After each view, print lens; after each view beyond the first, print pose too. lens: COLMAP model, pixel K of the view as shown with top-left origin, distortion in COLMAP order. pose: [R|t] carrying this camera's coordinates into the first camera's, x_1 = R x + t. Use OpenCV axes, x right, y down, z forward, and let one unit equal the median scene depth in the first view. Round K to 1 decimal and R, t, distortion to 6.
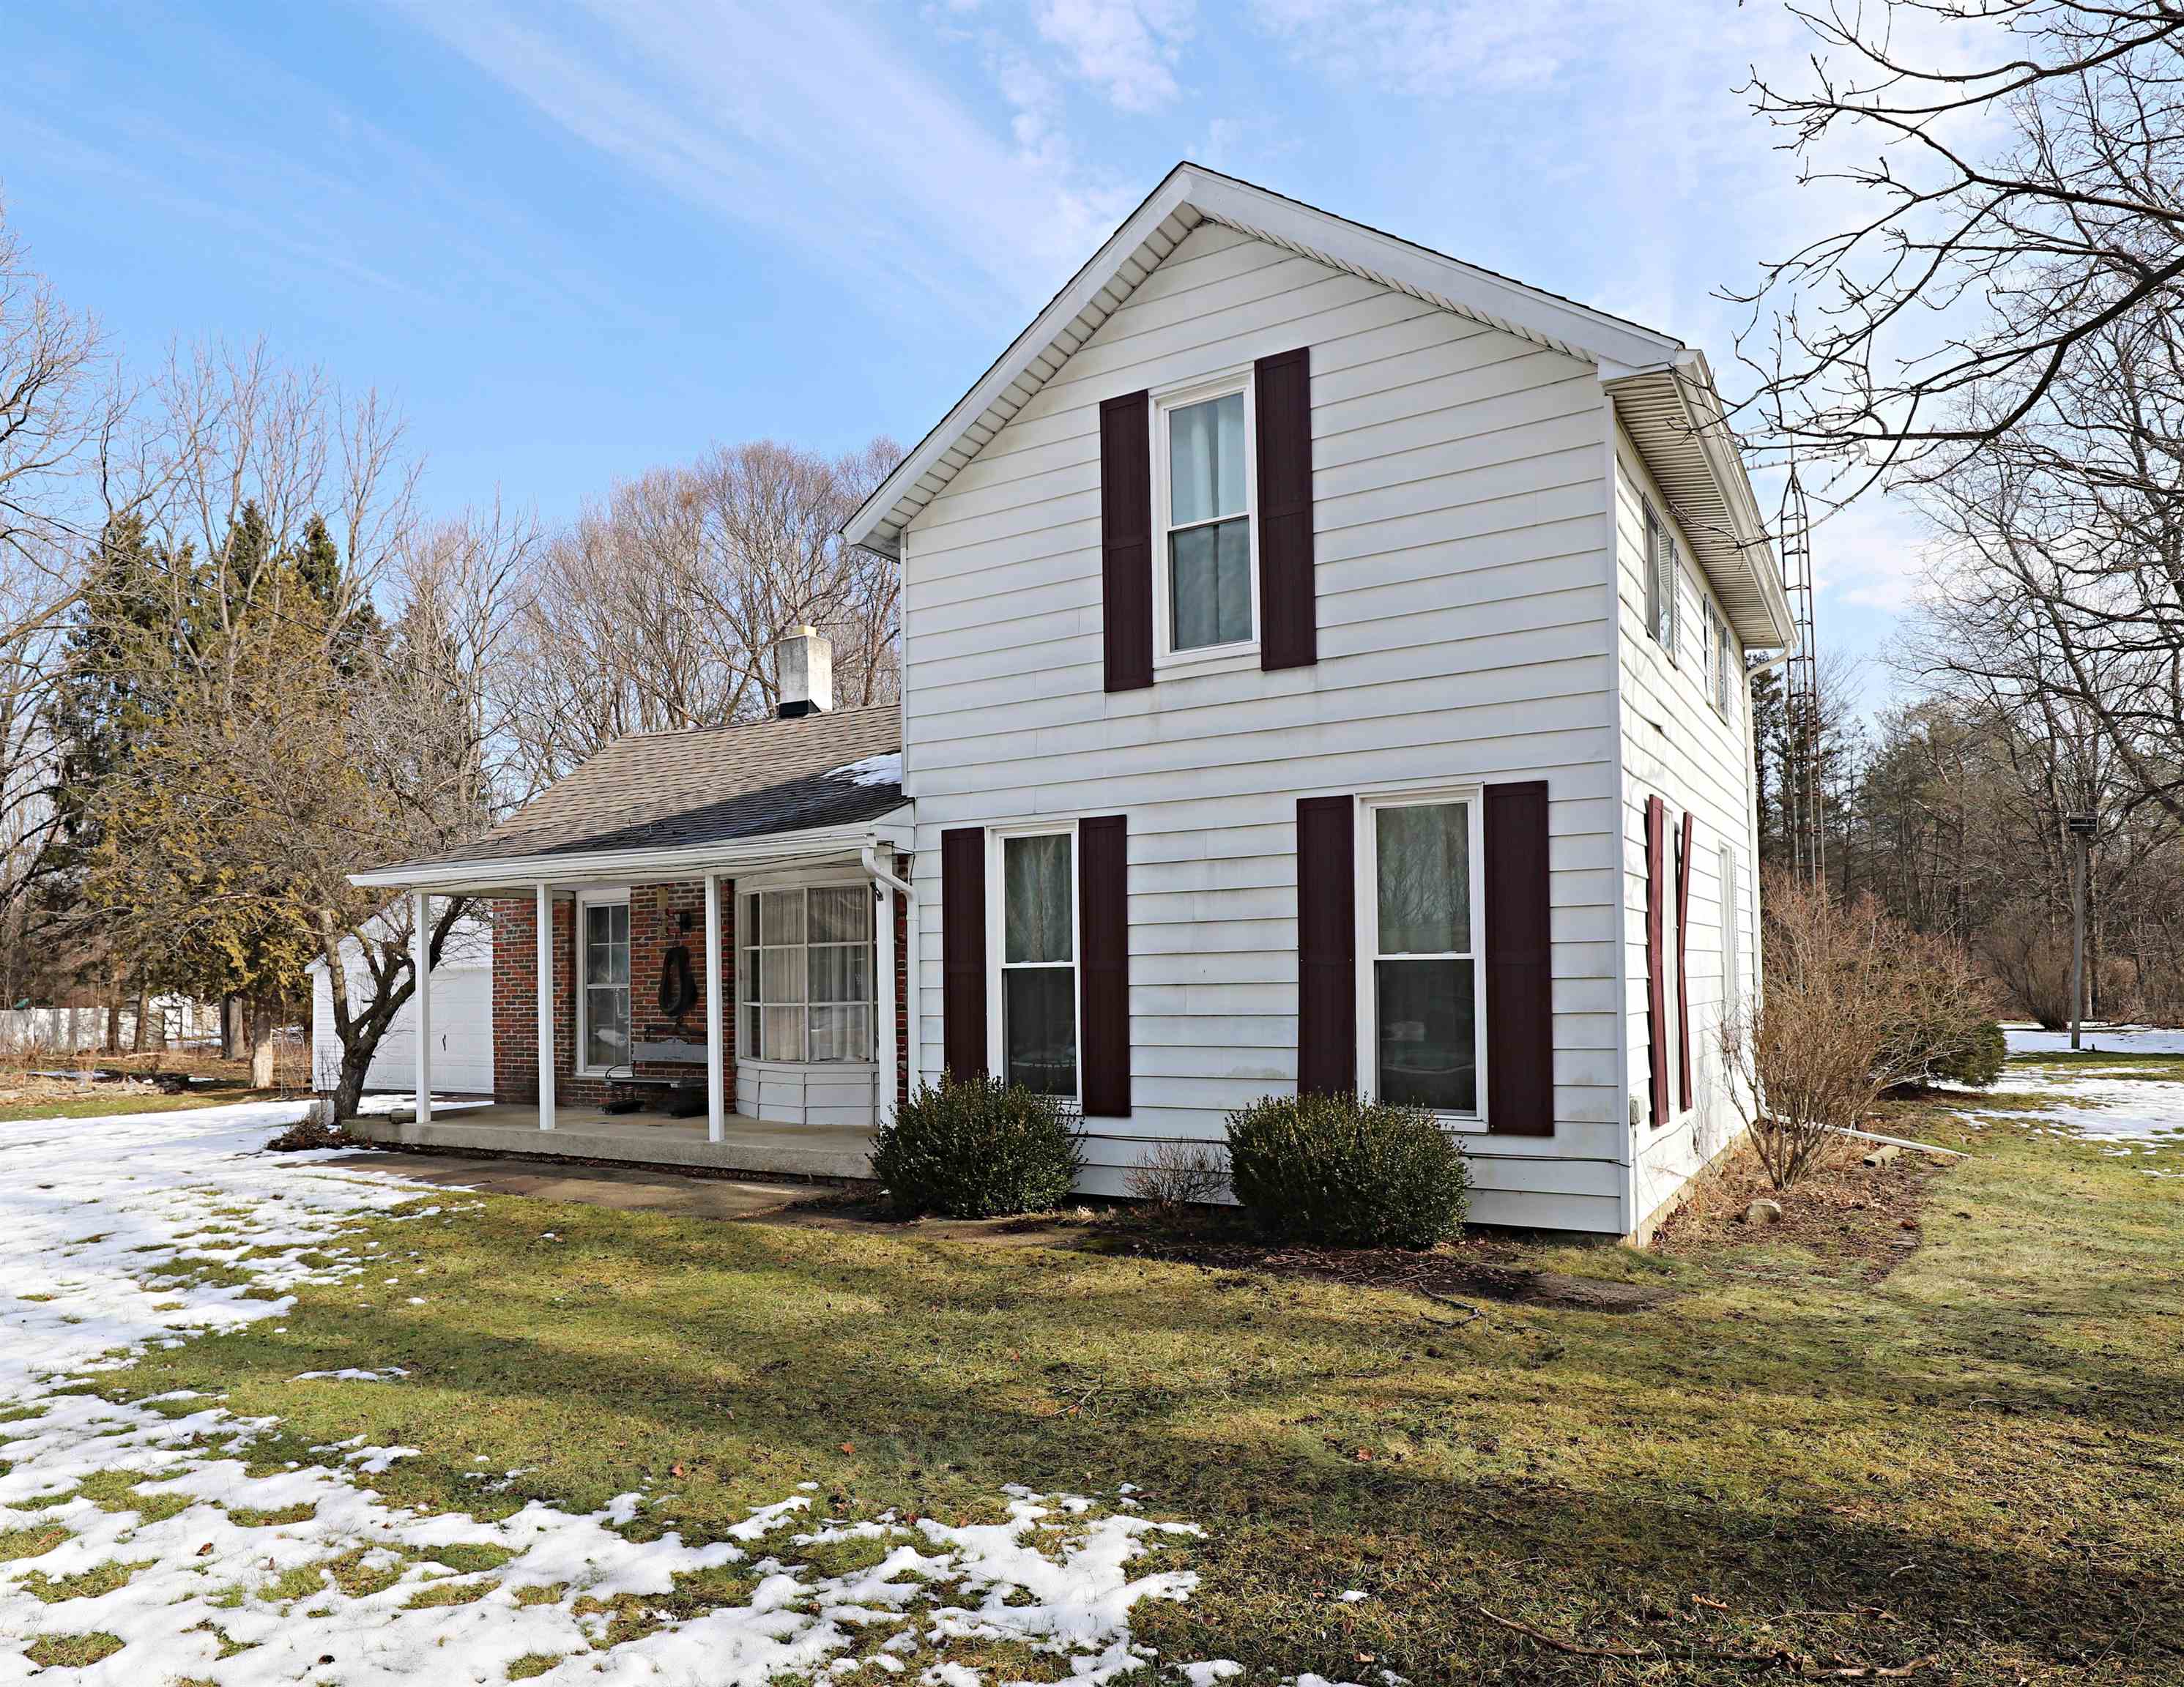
lens RADIAL K [[1444.1, 0, 990.7], [0, 1444.1, 921.2], [0, 0, 1]] dist [-0.015996, 0.000609]
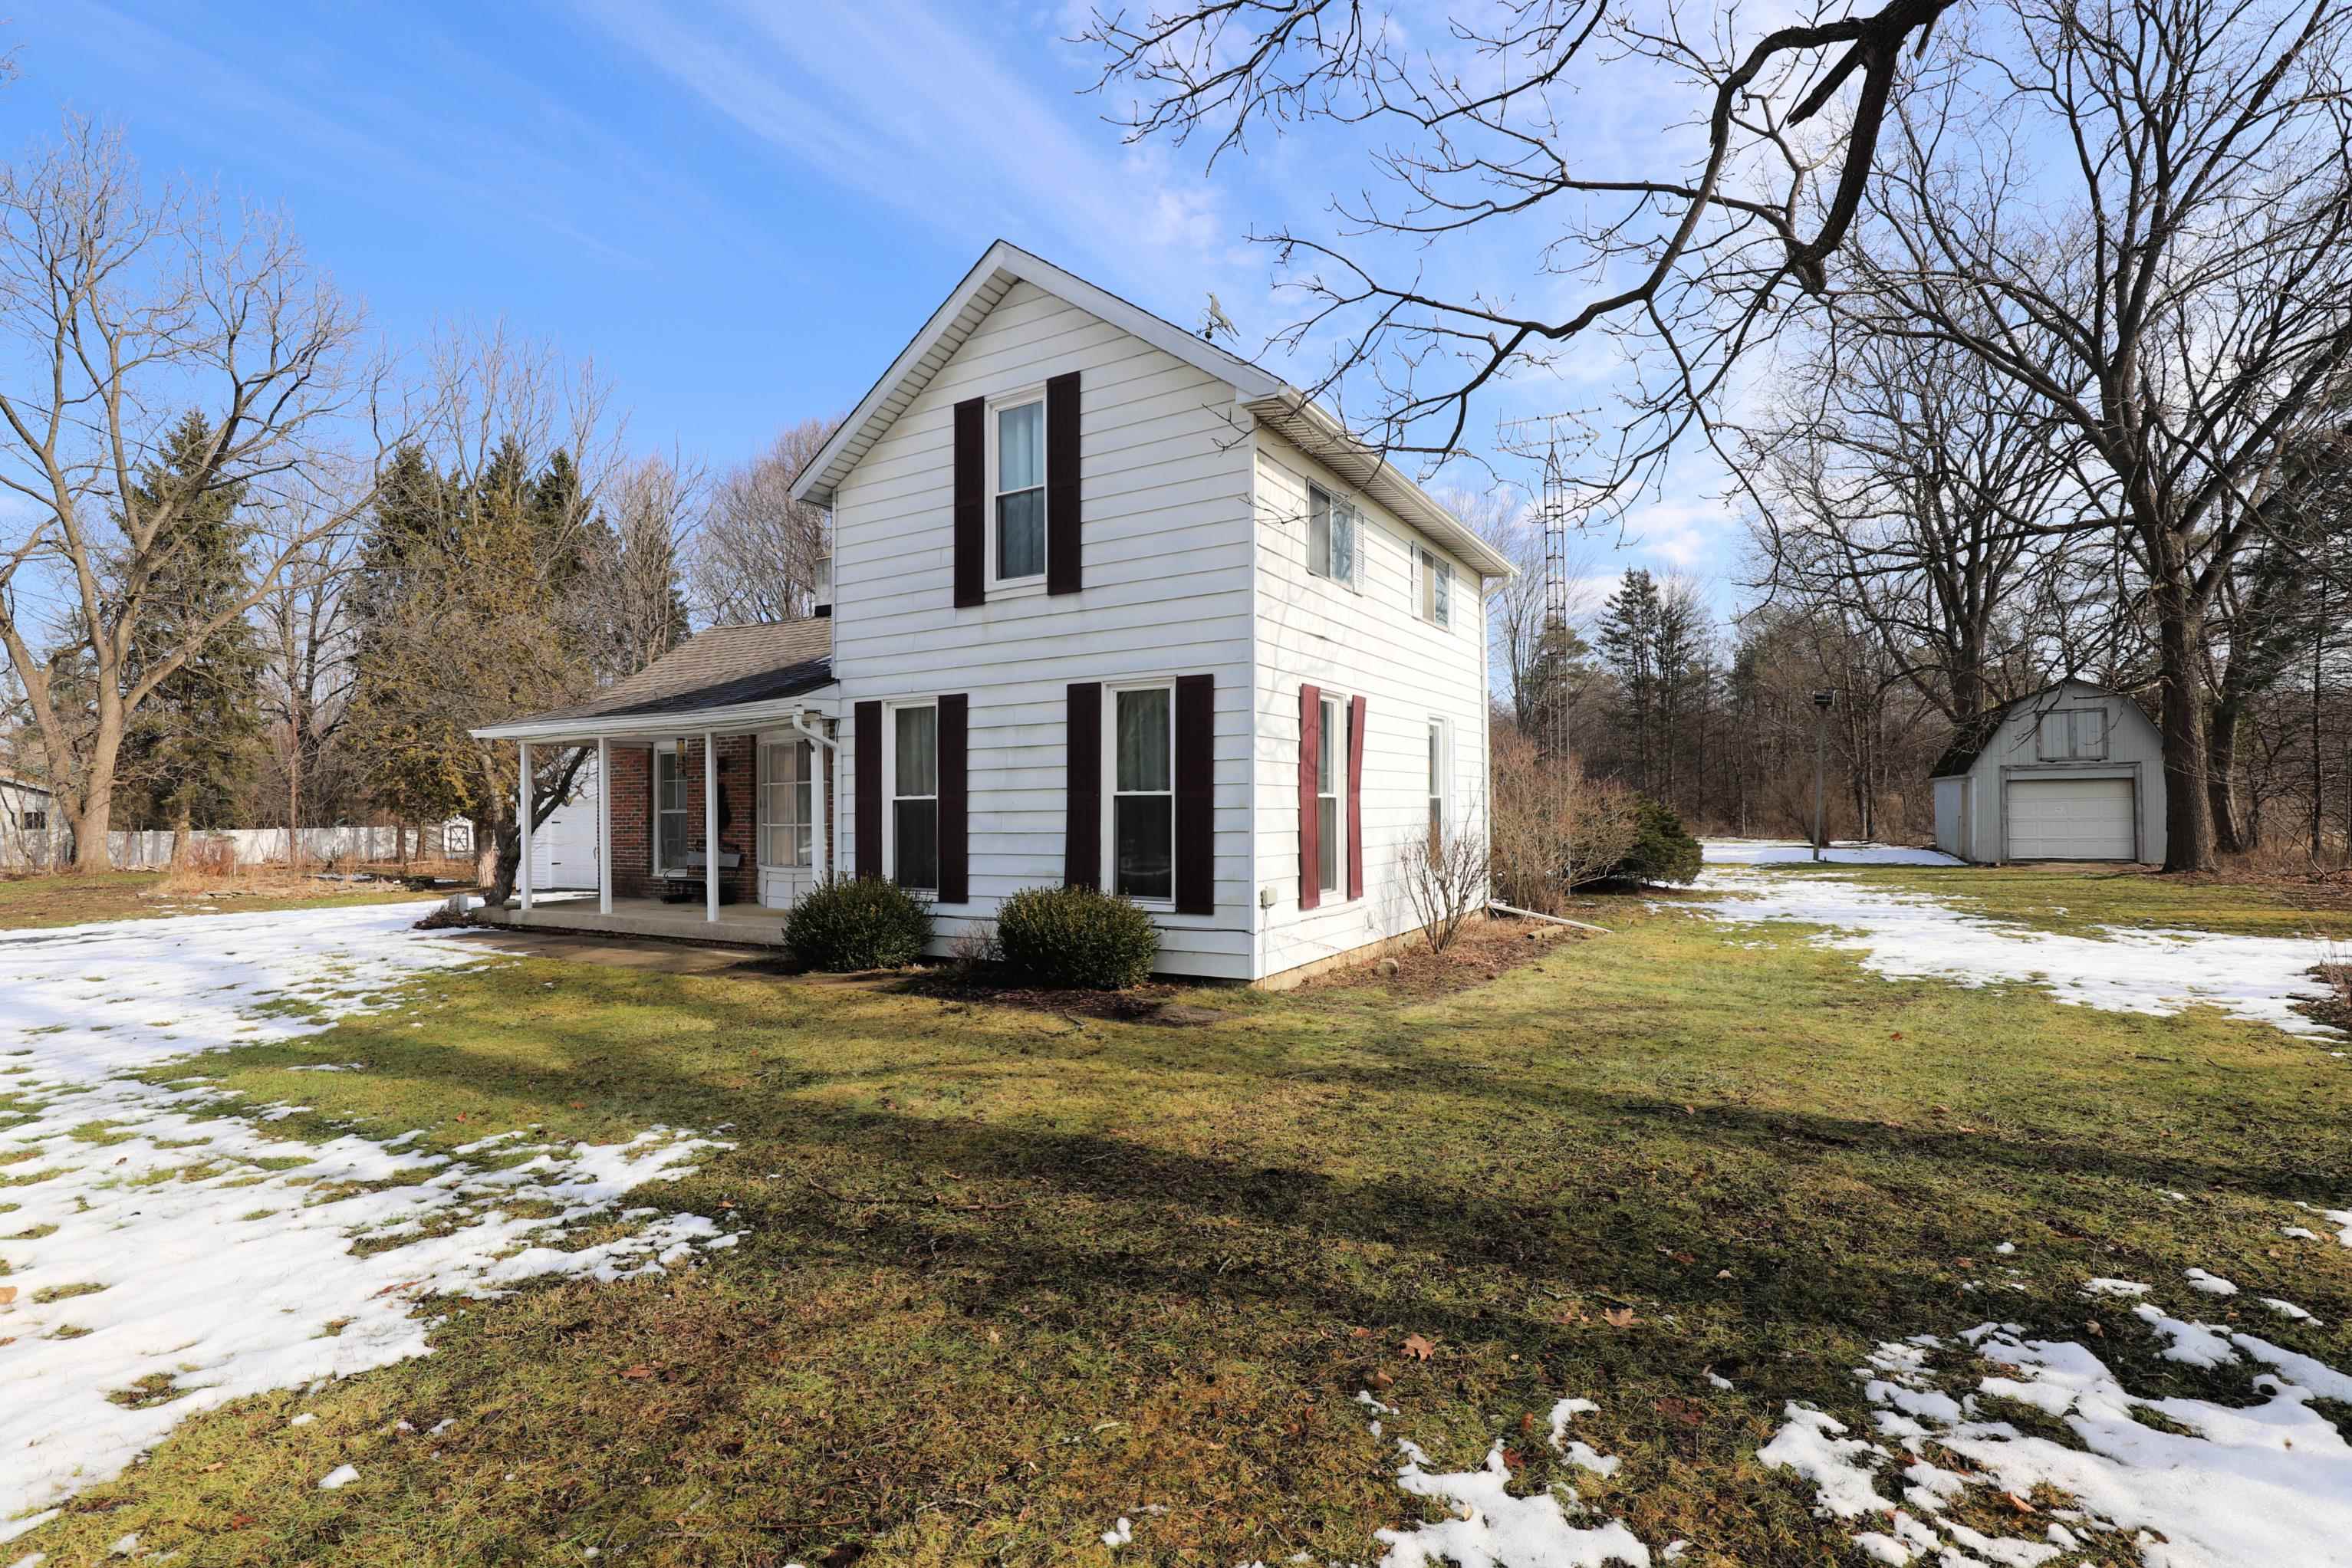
lens RADIAL K [[1103.3, 0, 1176.0], [0, 1103.3, 785.2], [0, 0, 1]] dist [-0.034086, 0.008639]
pose [[0.998832, 0.004517, 0.048110, 0.250676], [-0.005476, 0.999789, 0.019815, -0.005214], [-0.048010, -0.020055, 0.998645, -0.108216]]
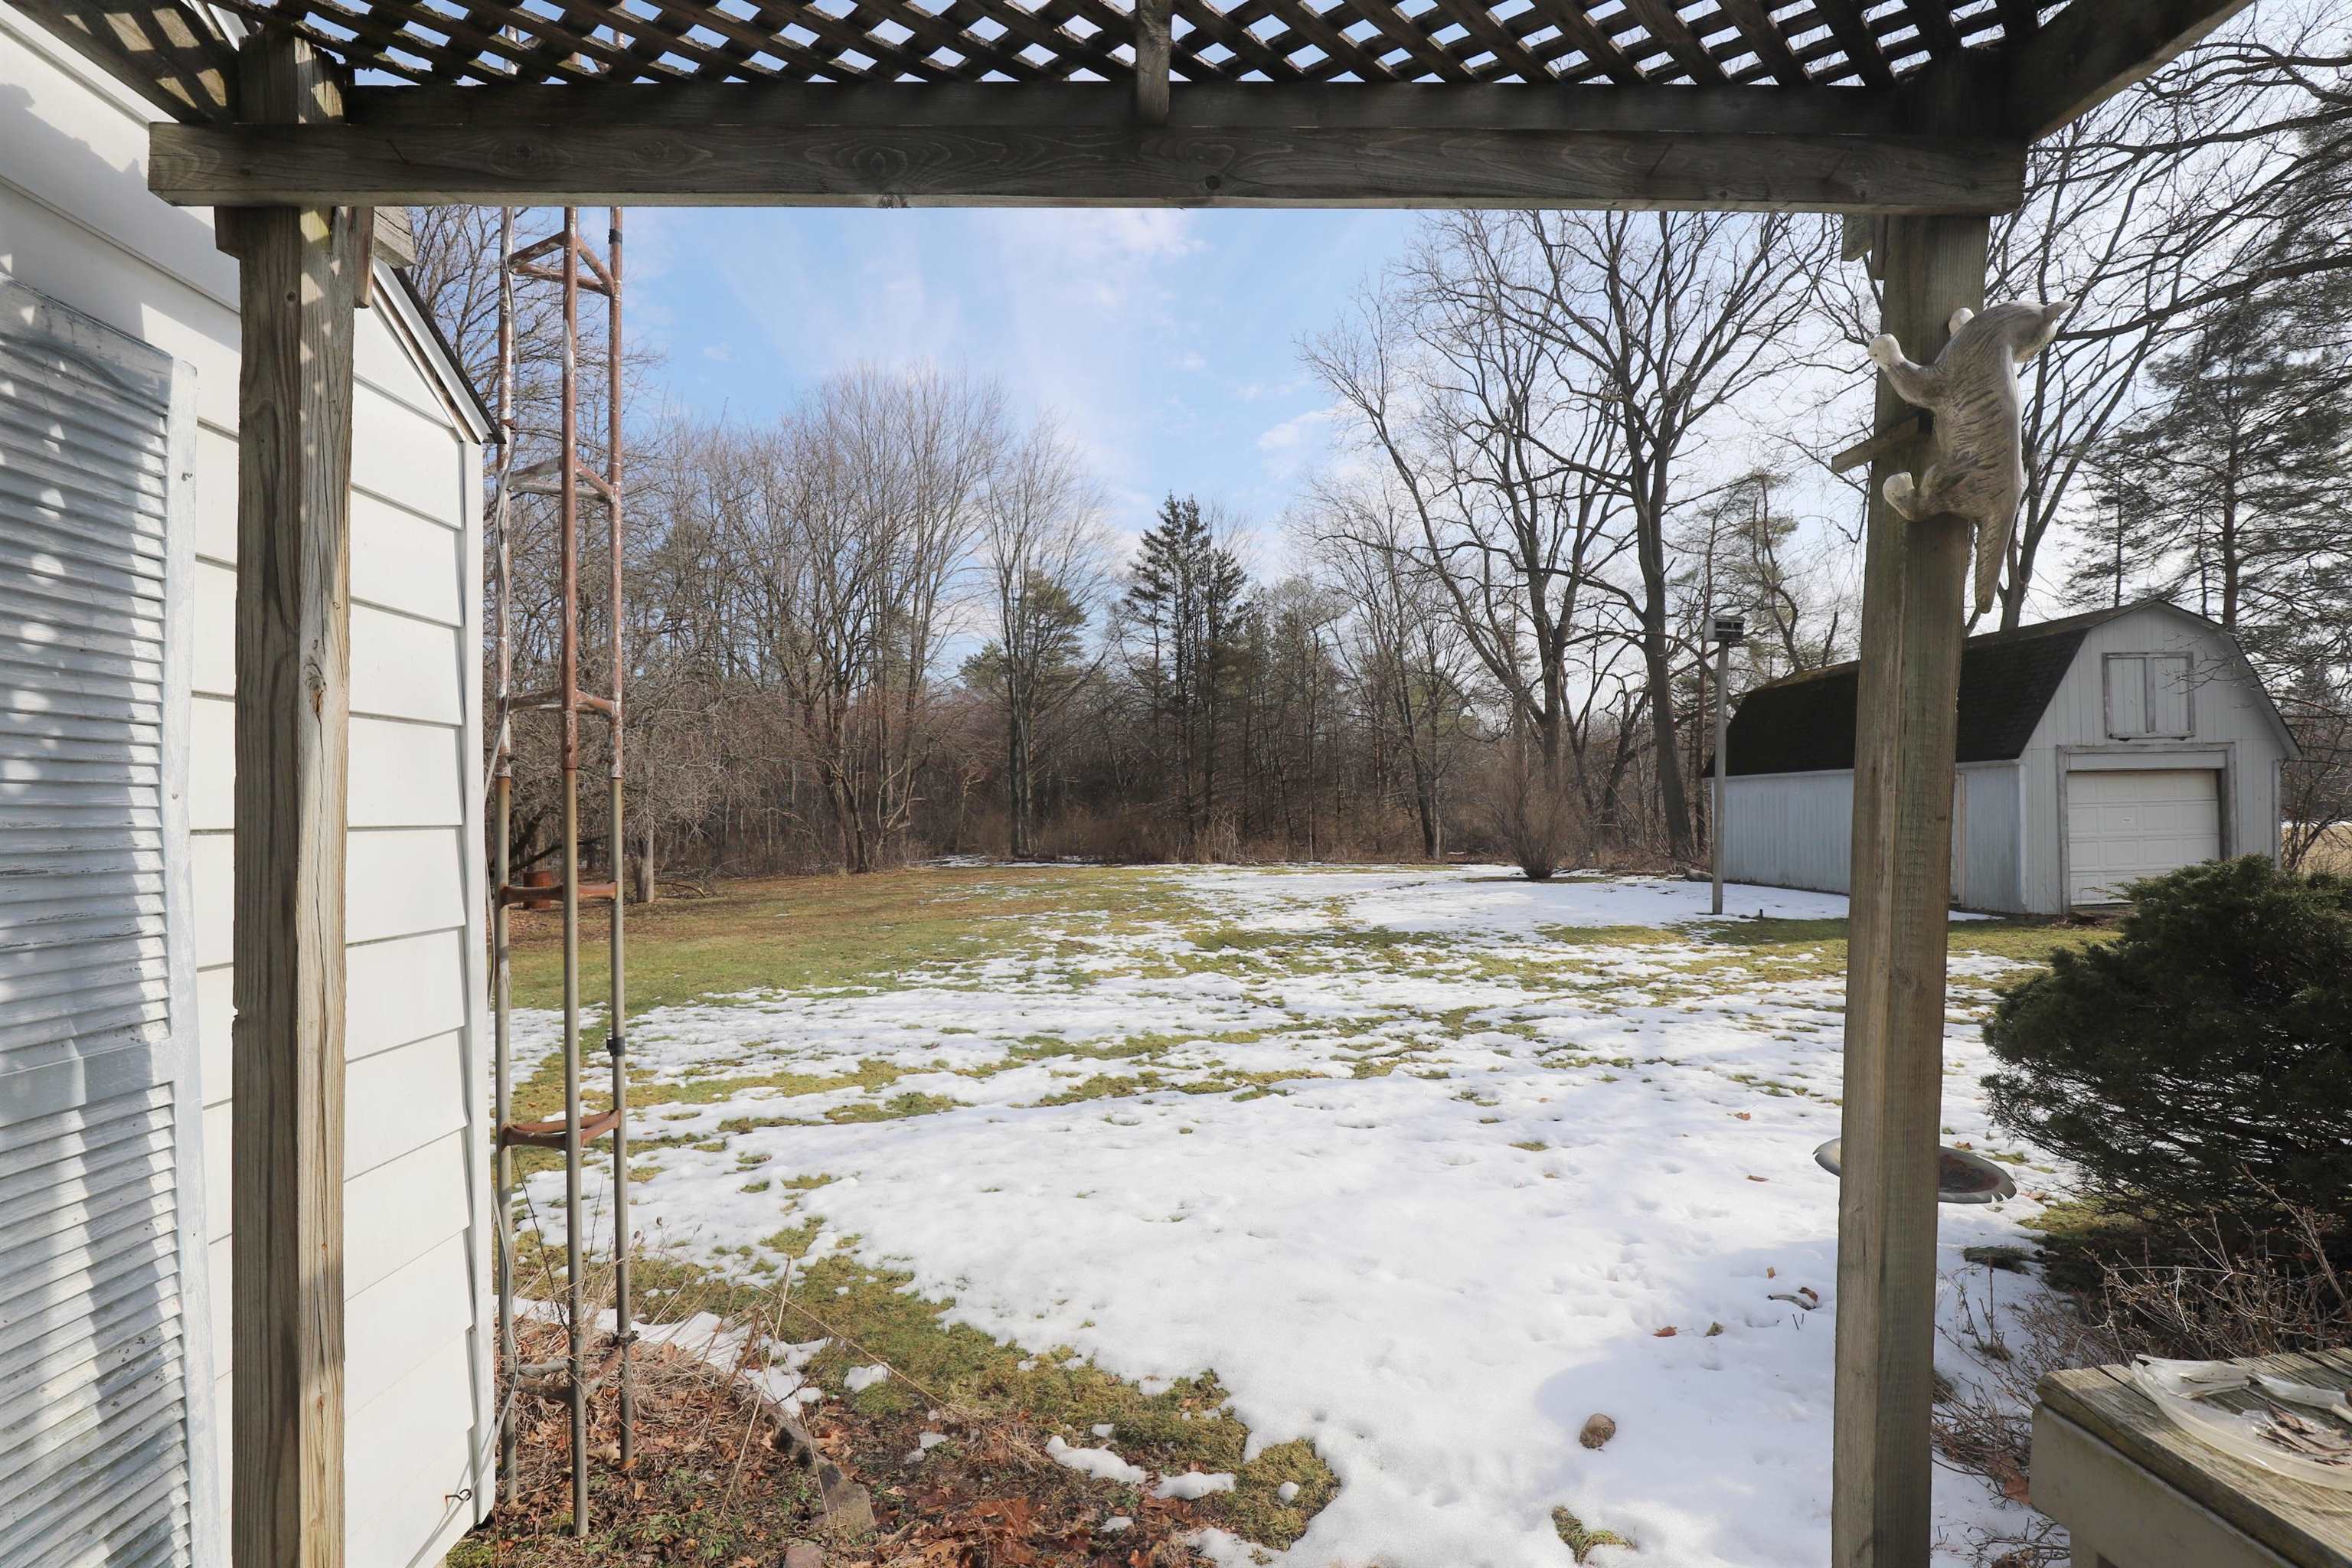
lens RADIAL K [[1103.4, 0, 1160.8], [0, 1103.4, 795.7], [0, 0, 1]] dist [-0.034086, 0.008639]
pose [[0.826399, 0.008369, 0.563022, 0.505558], [-0.015111, 0.999859, 0.007318, 0.075301], [-0.562882, -0.014555, 0.826409, 2.118415]]
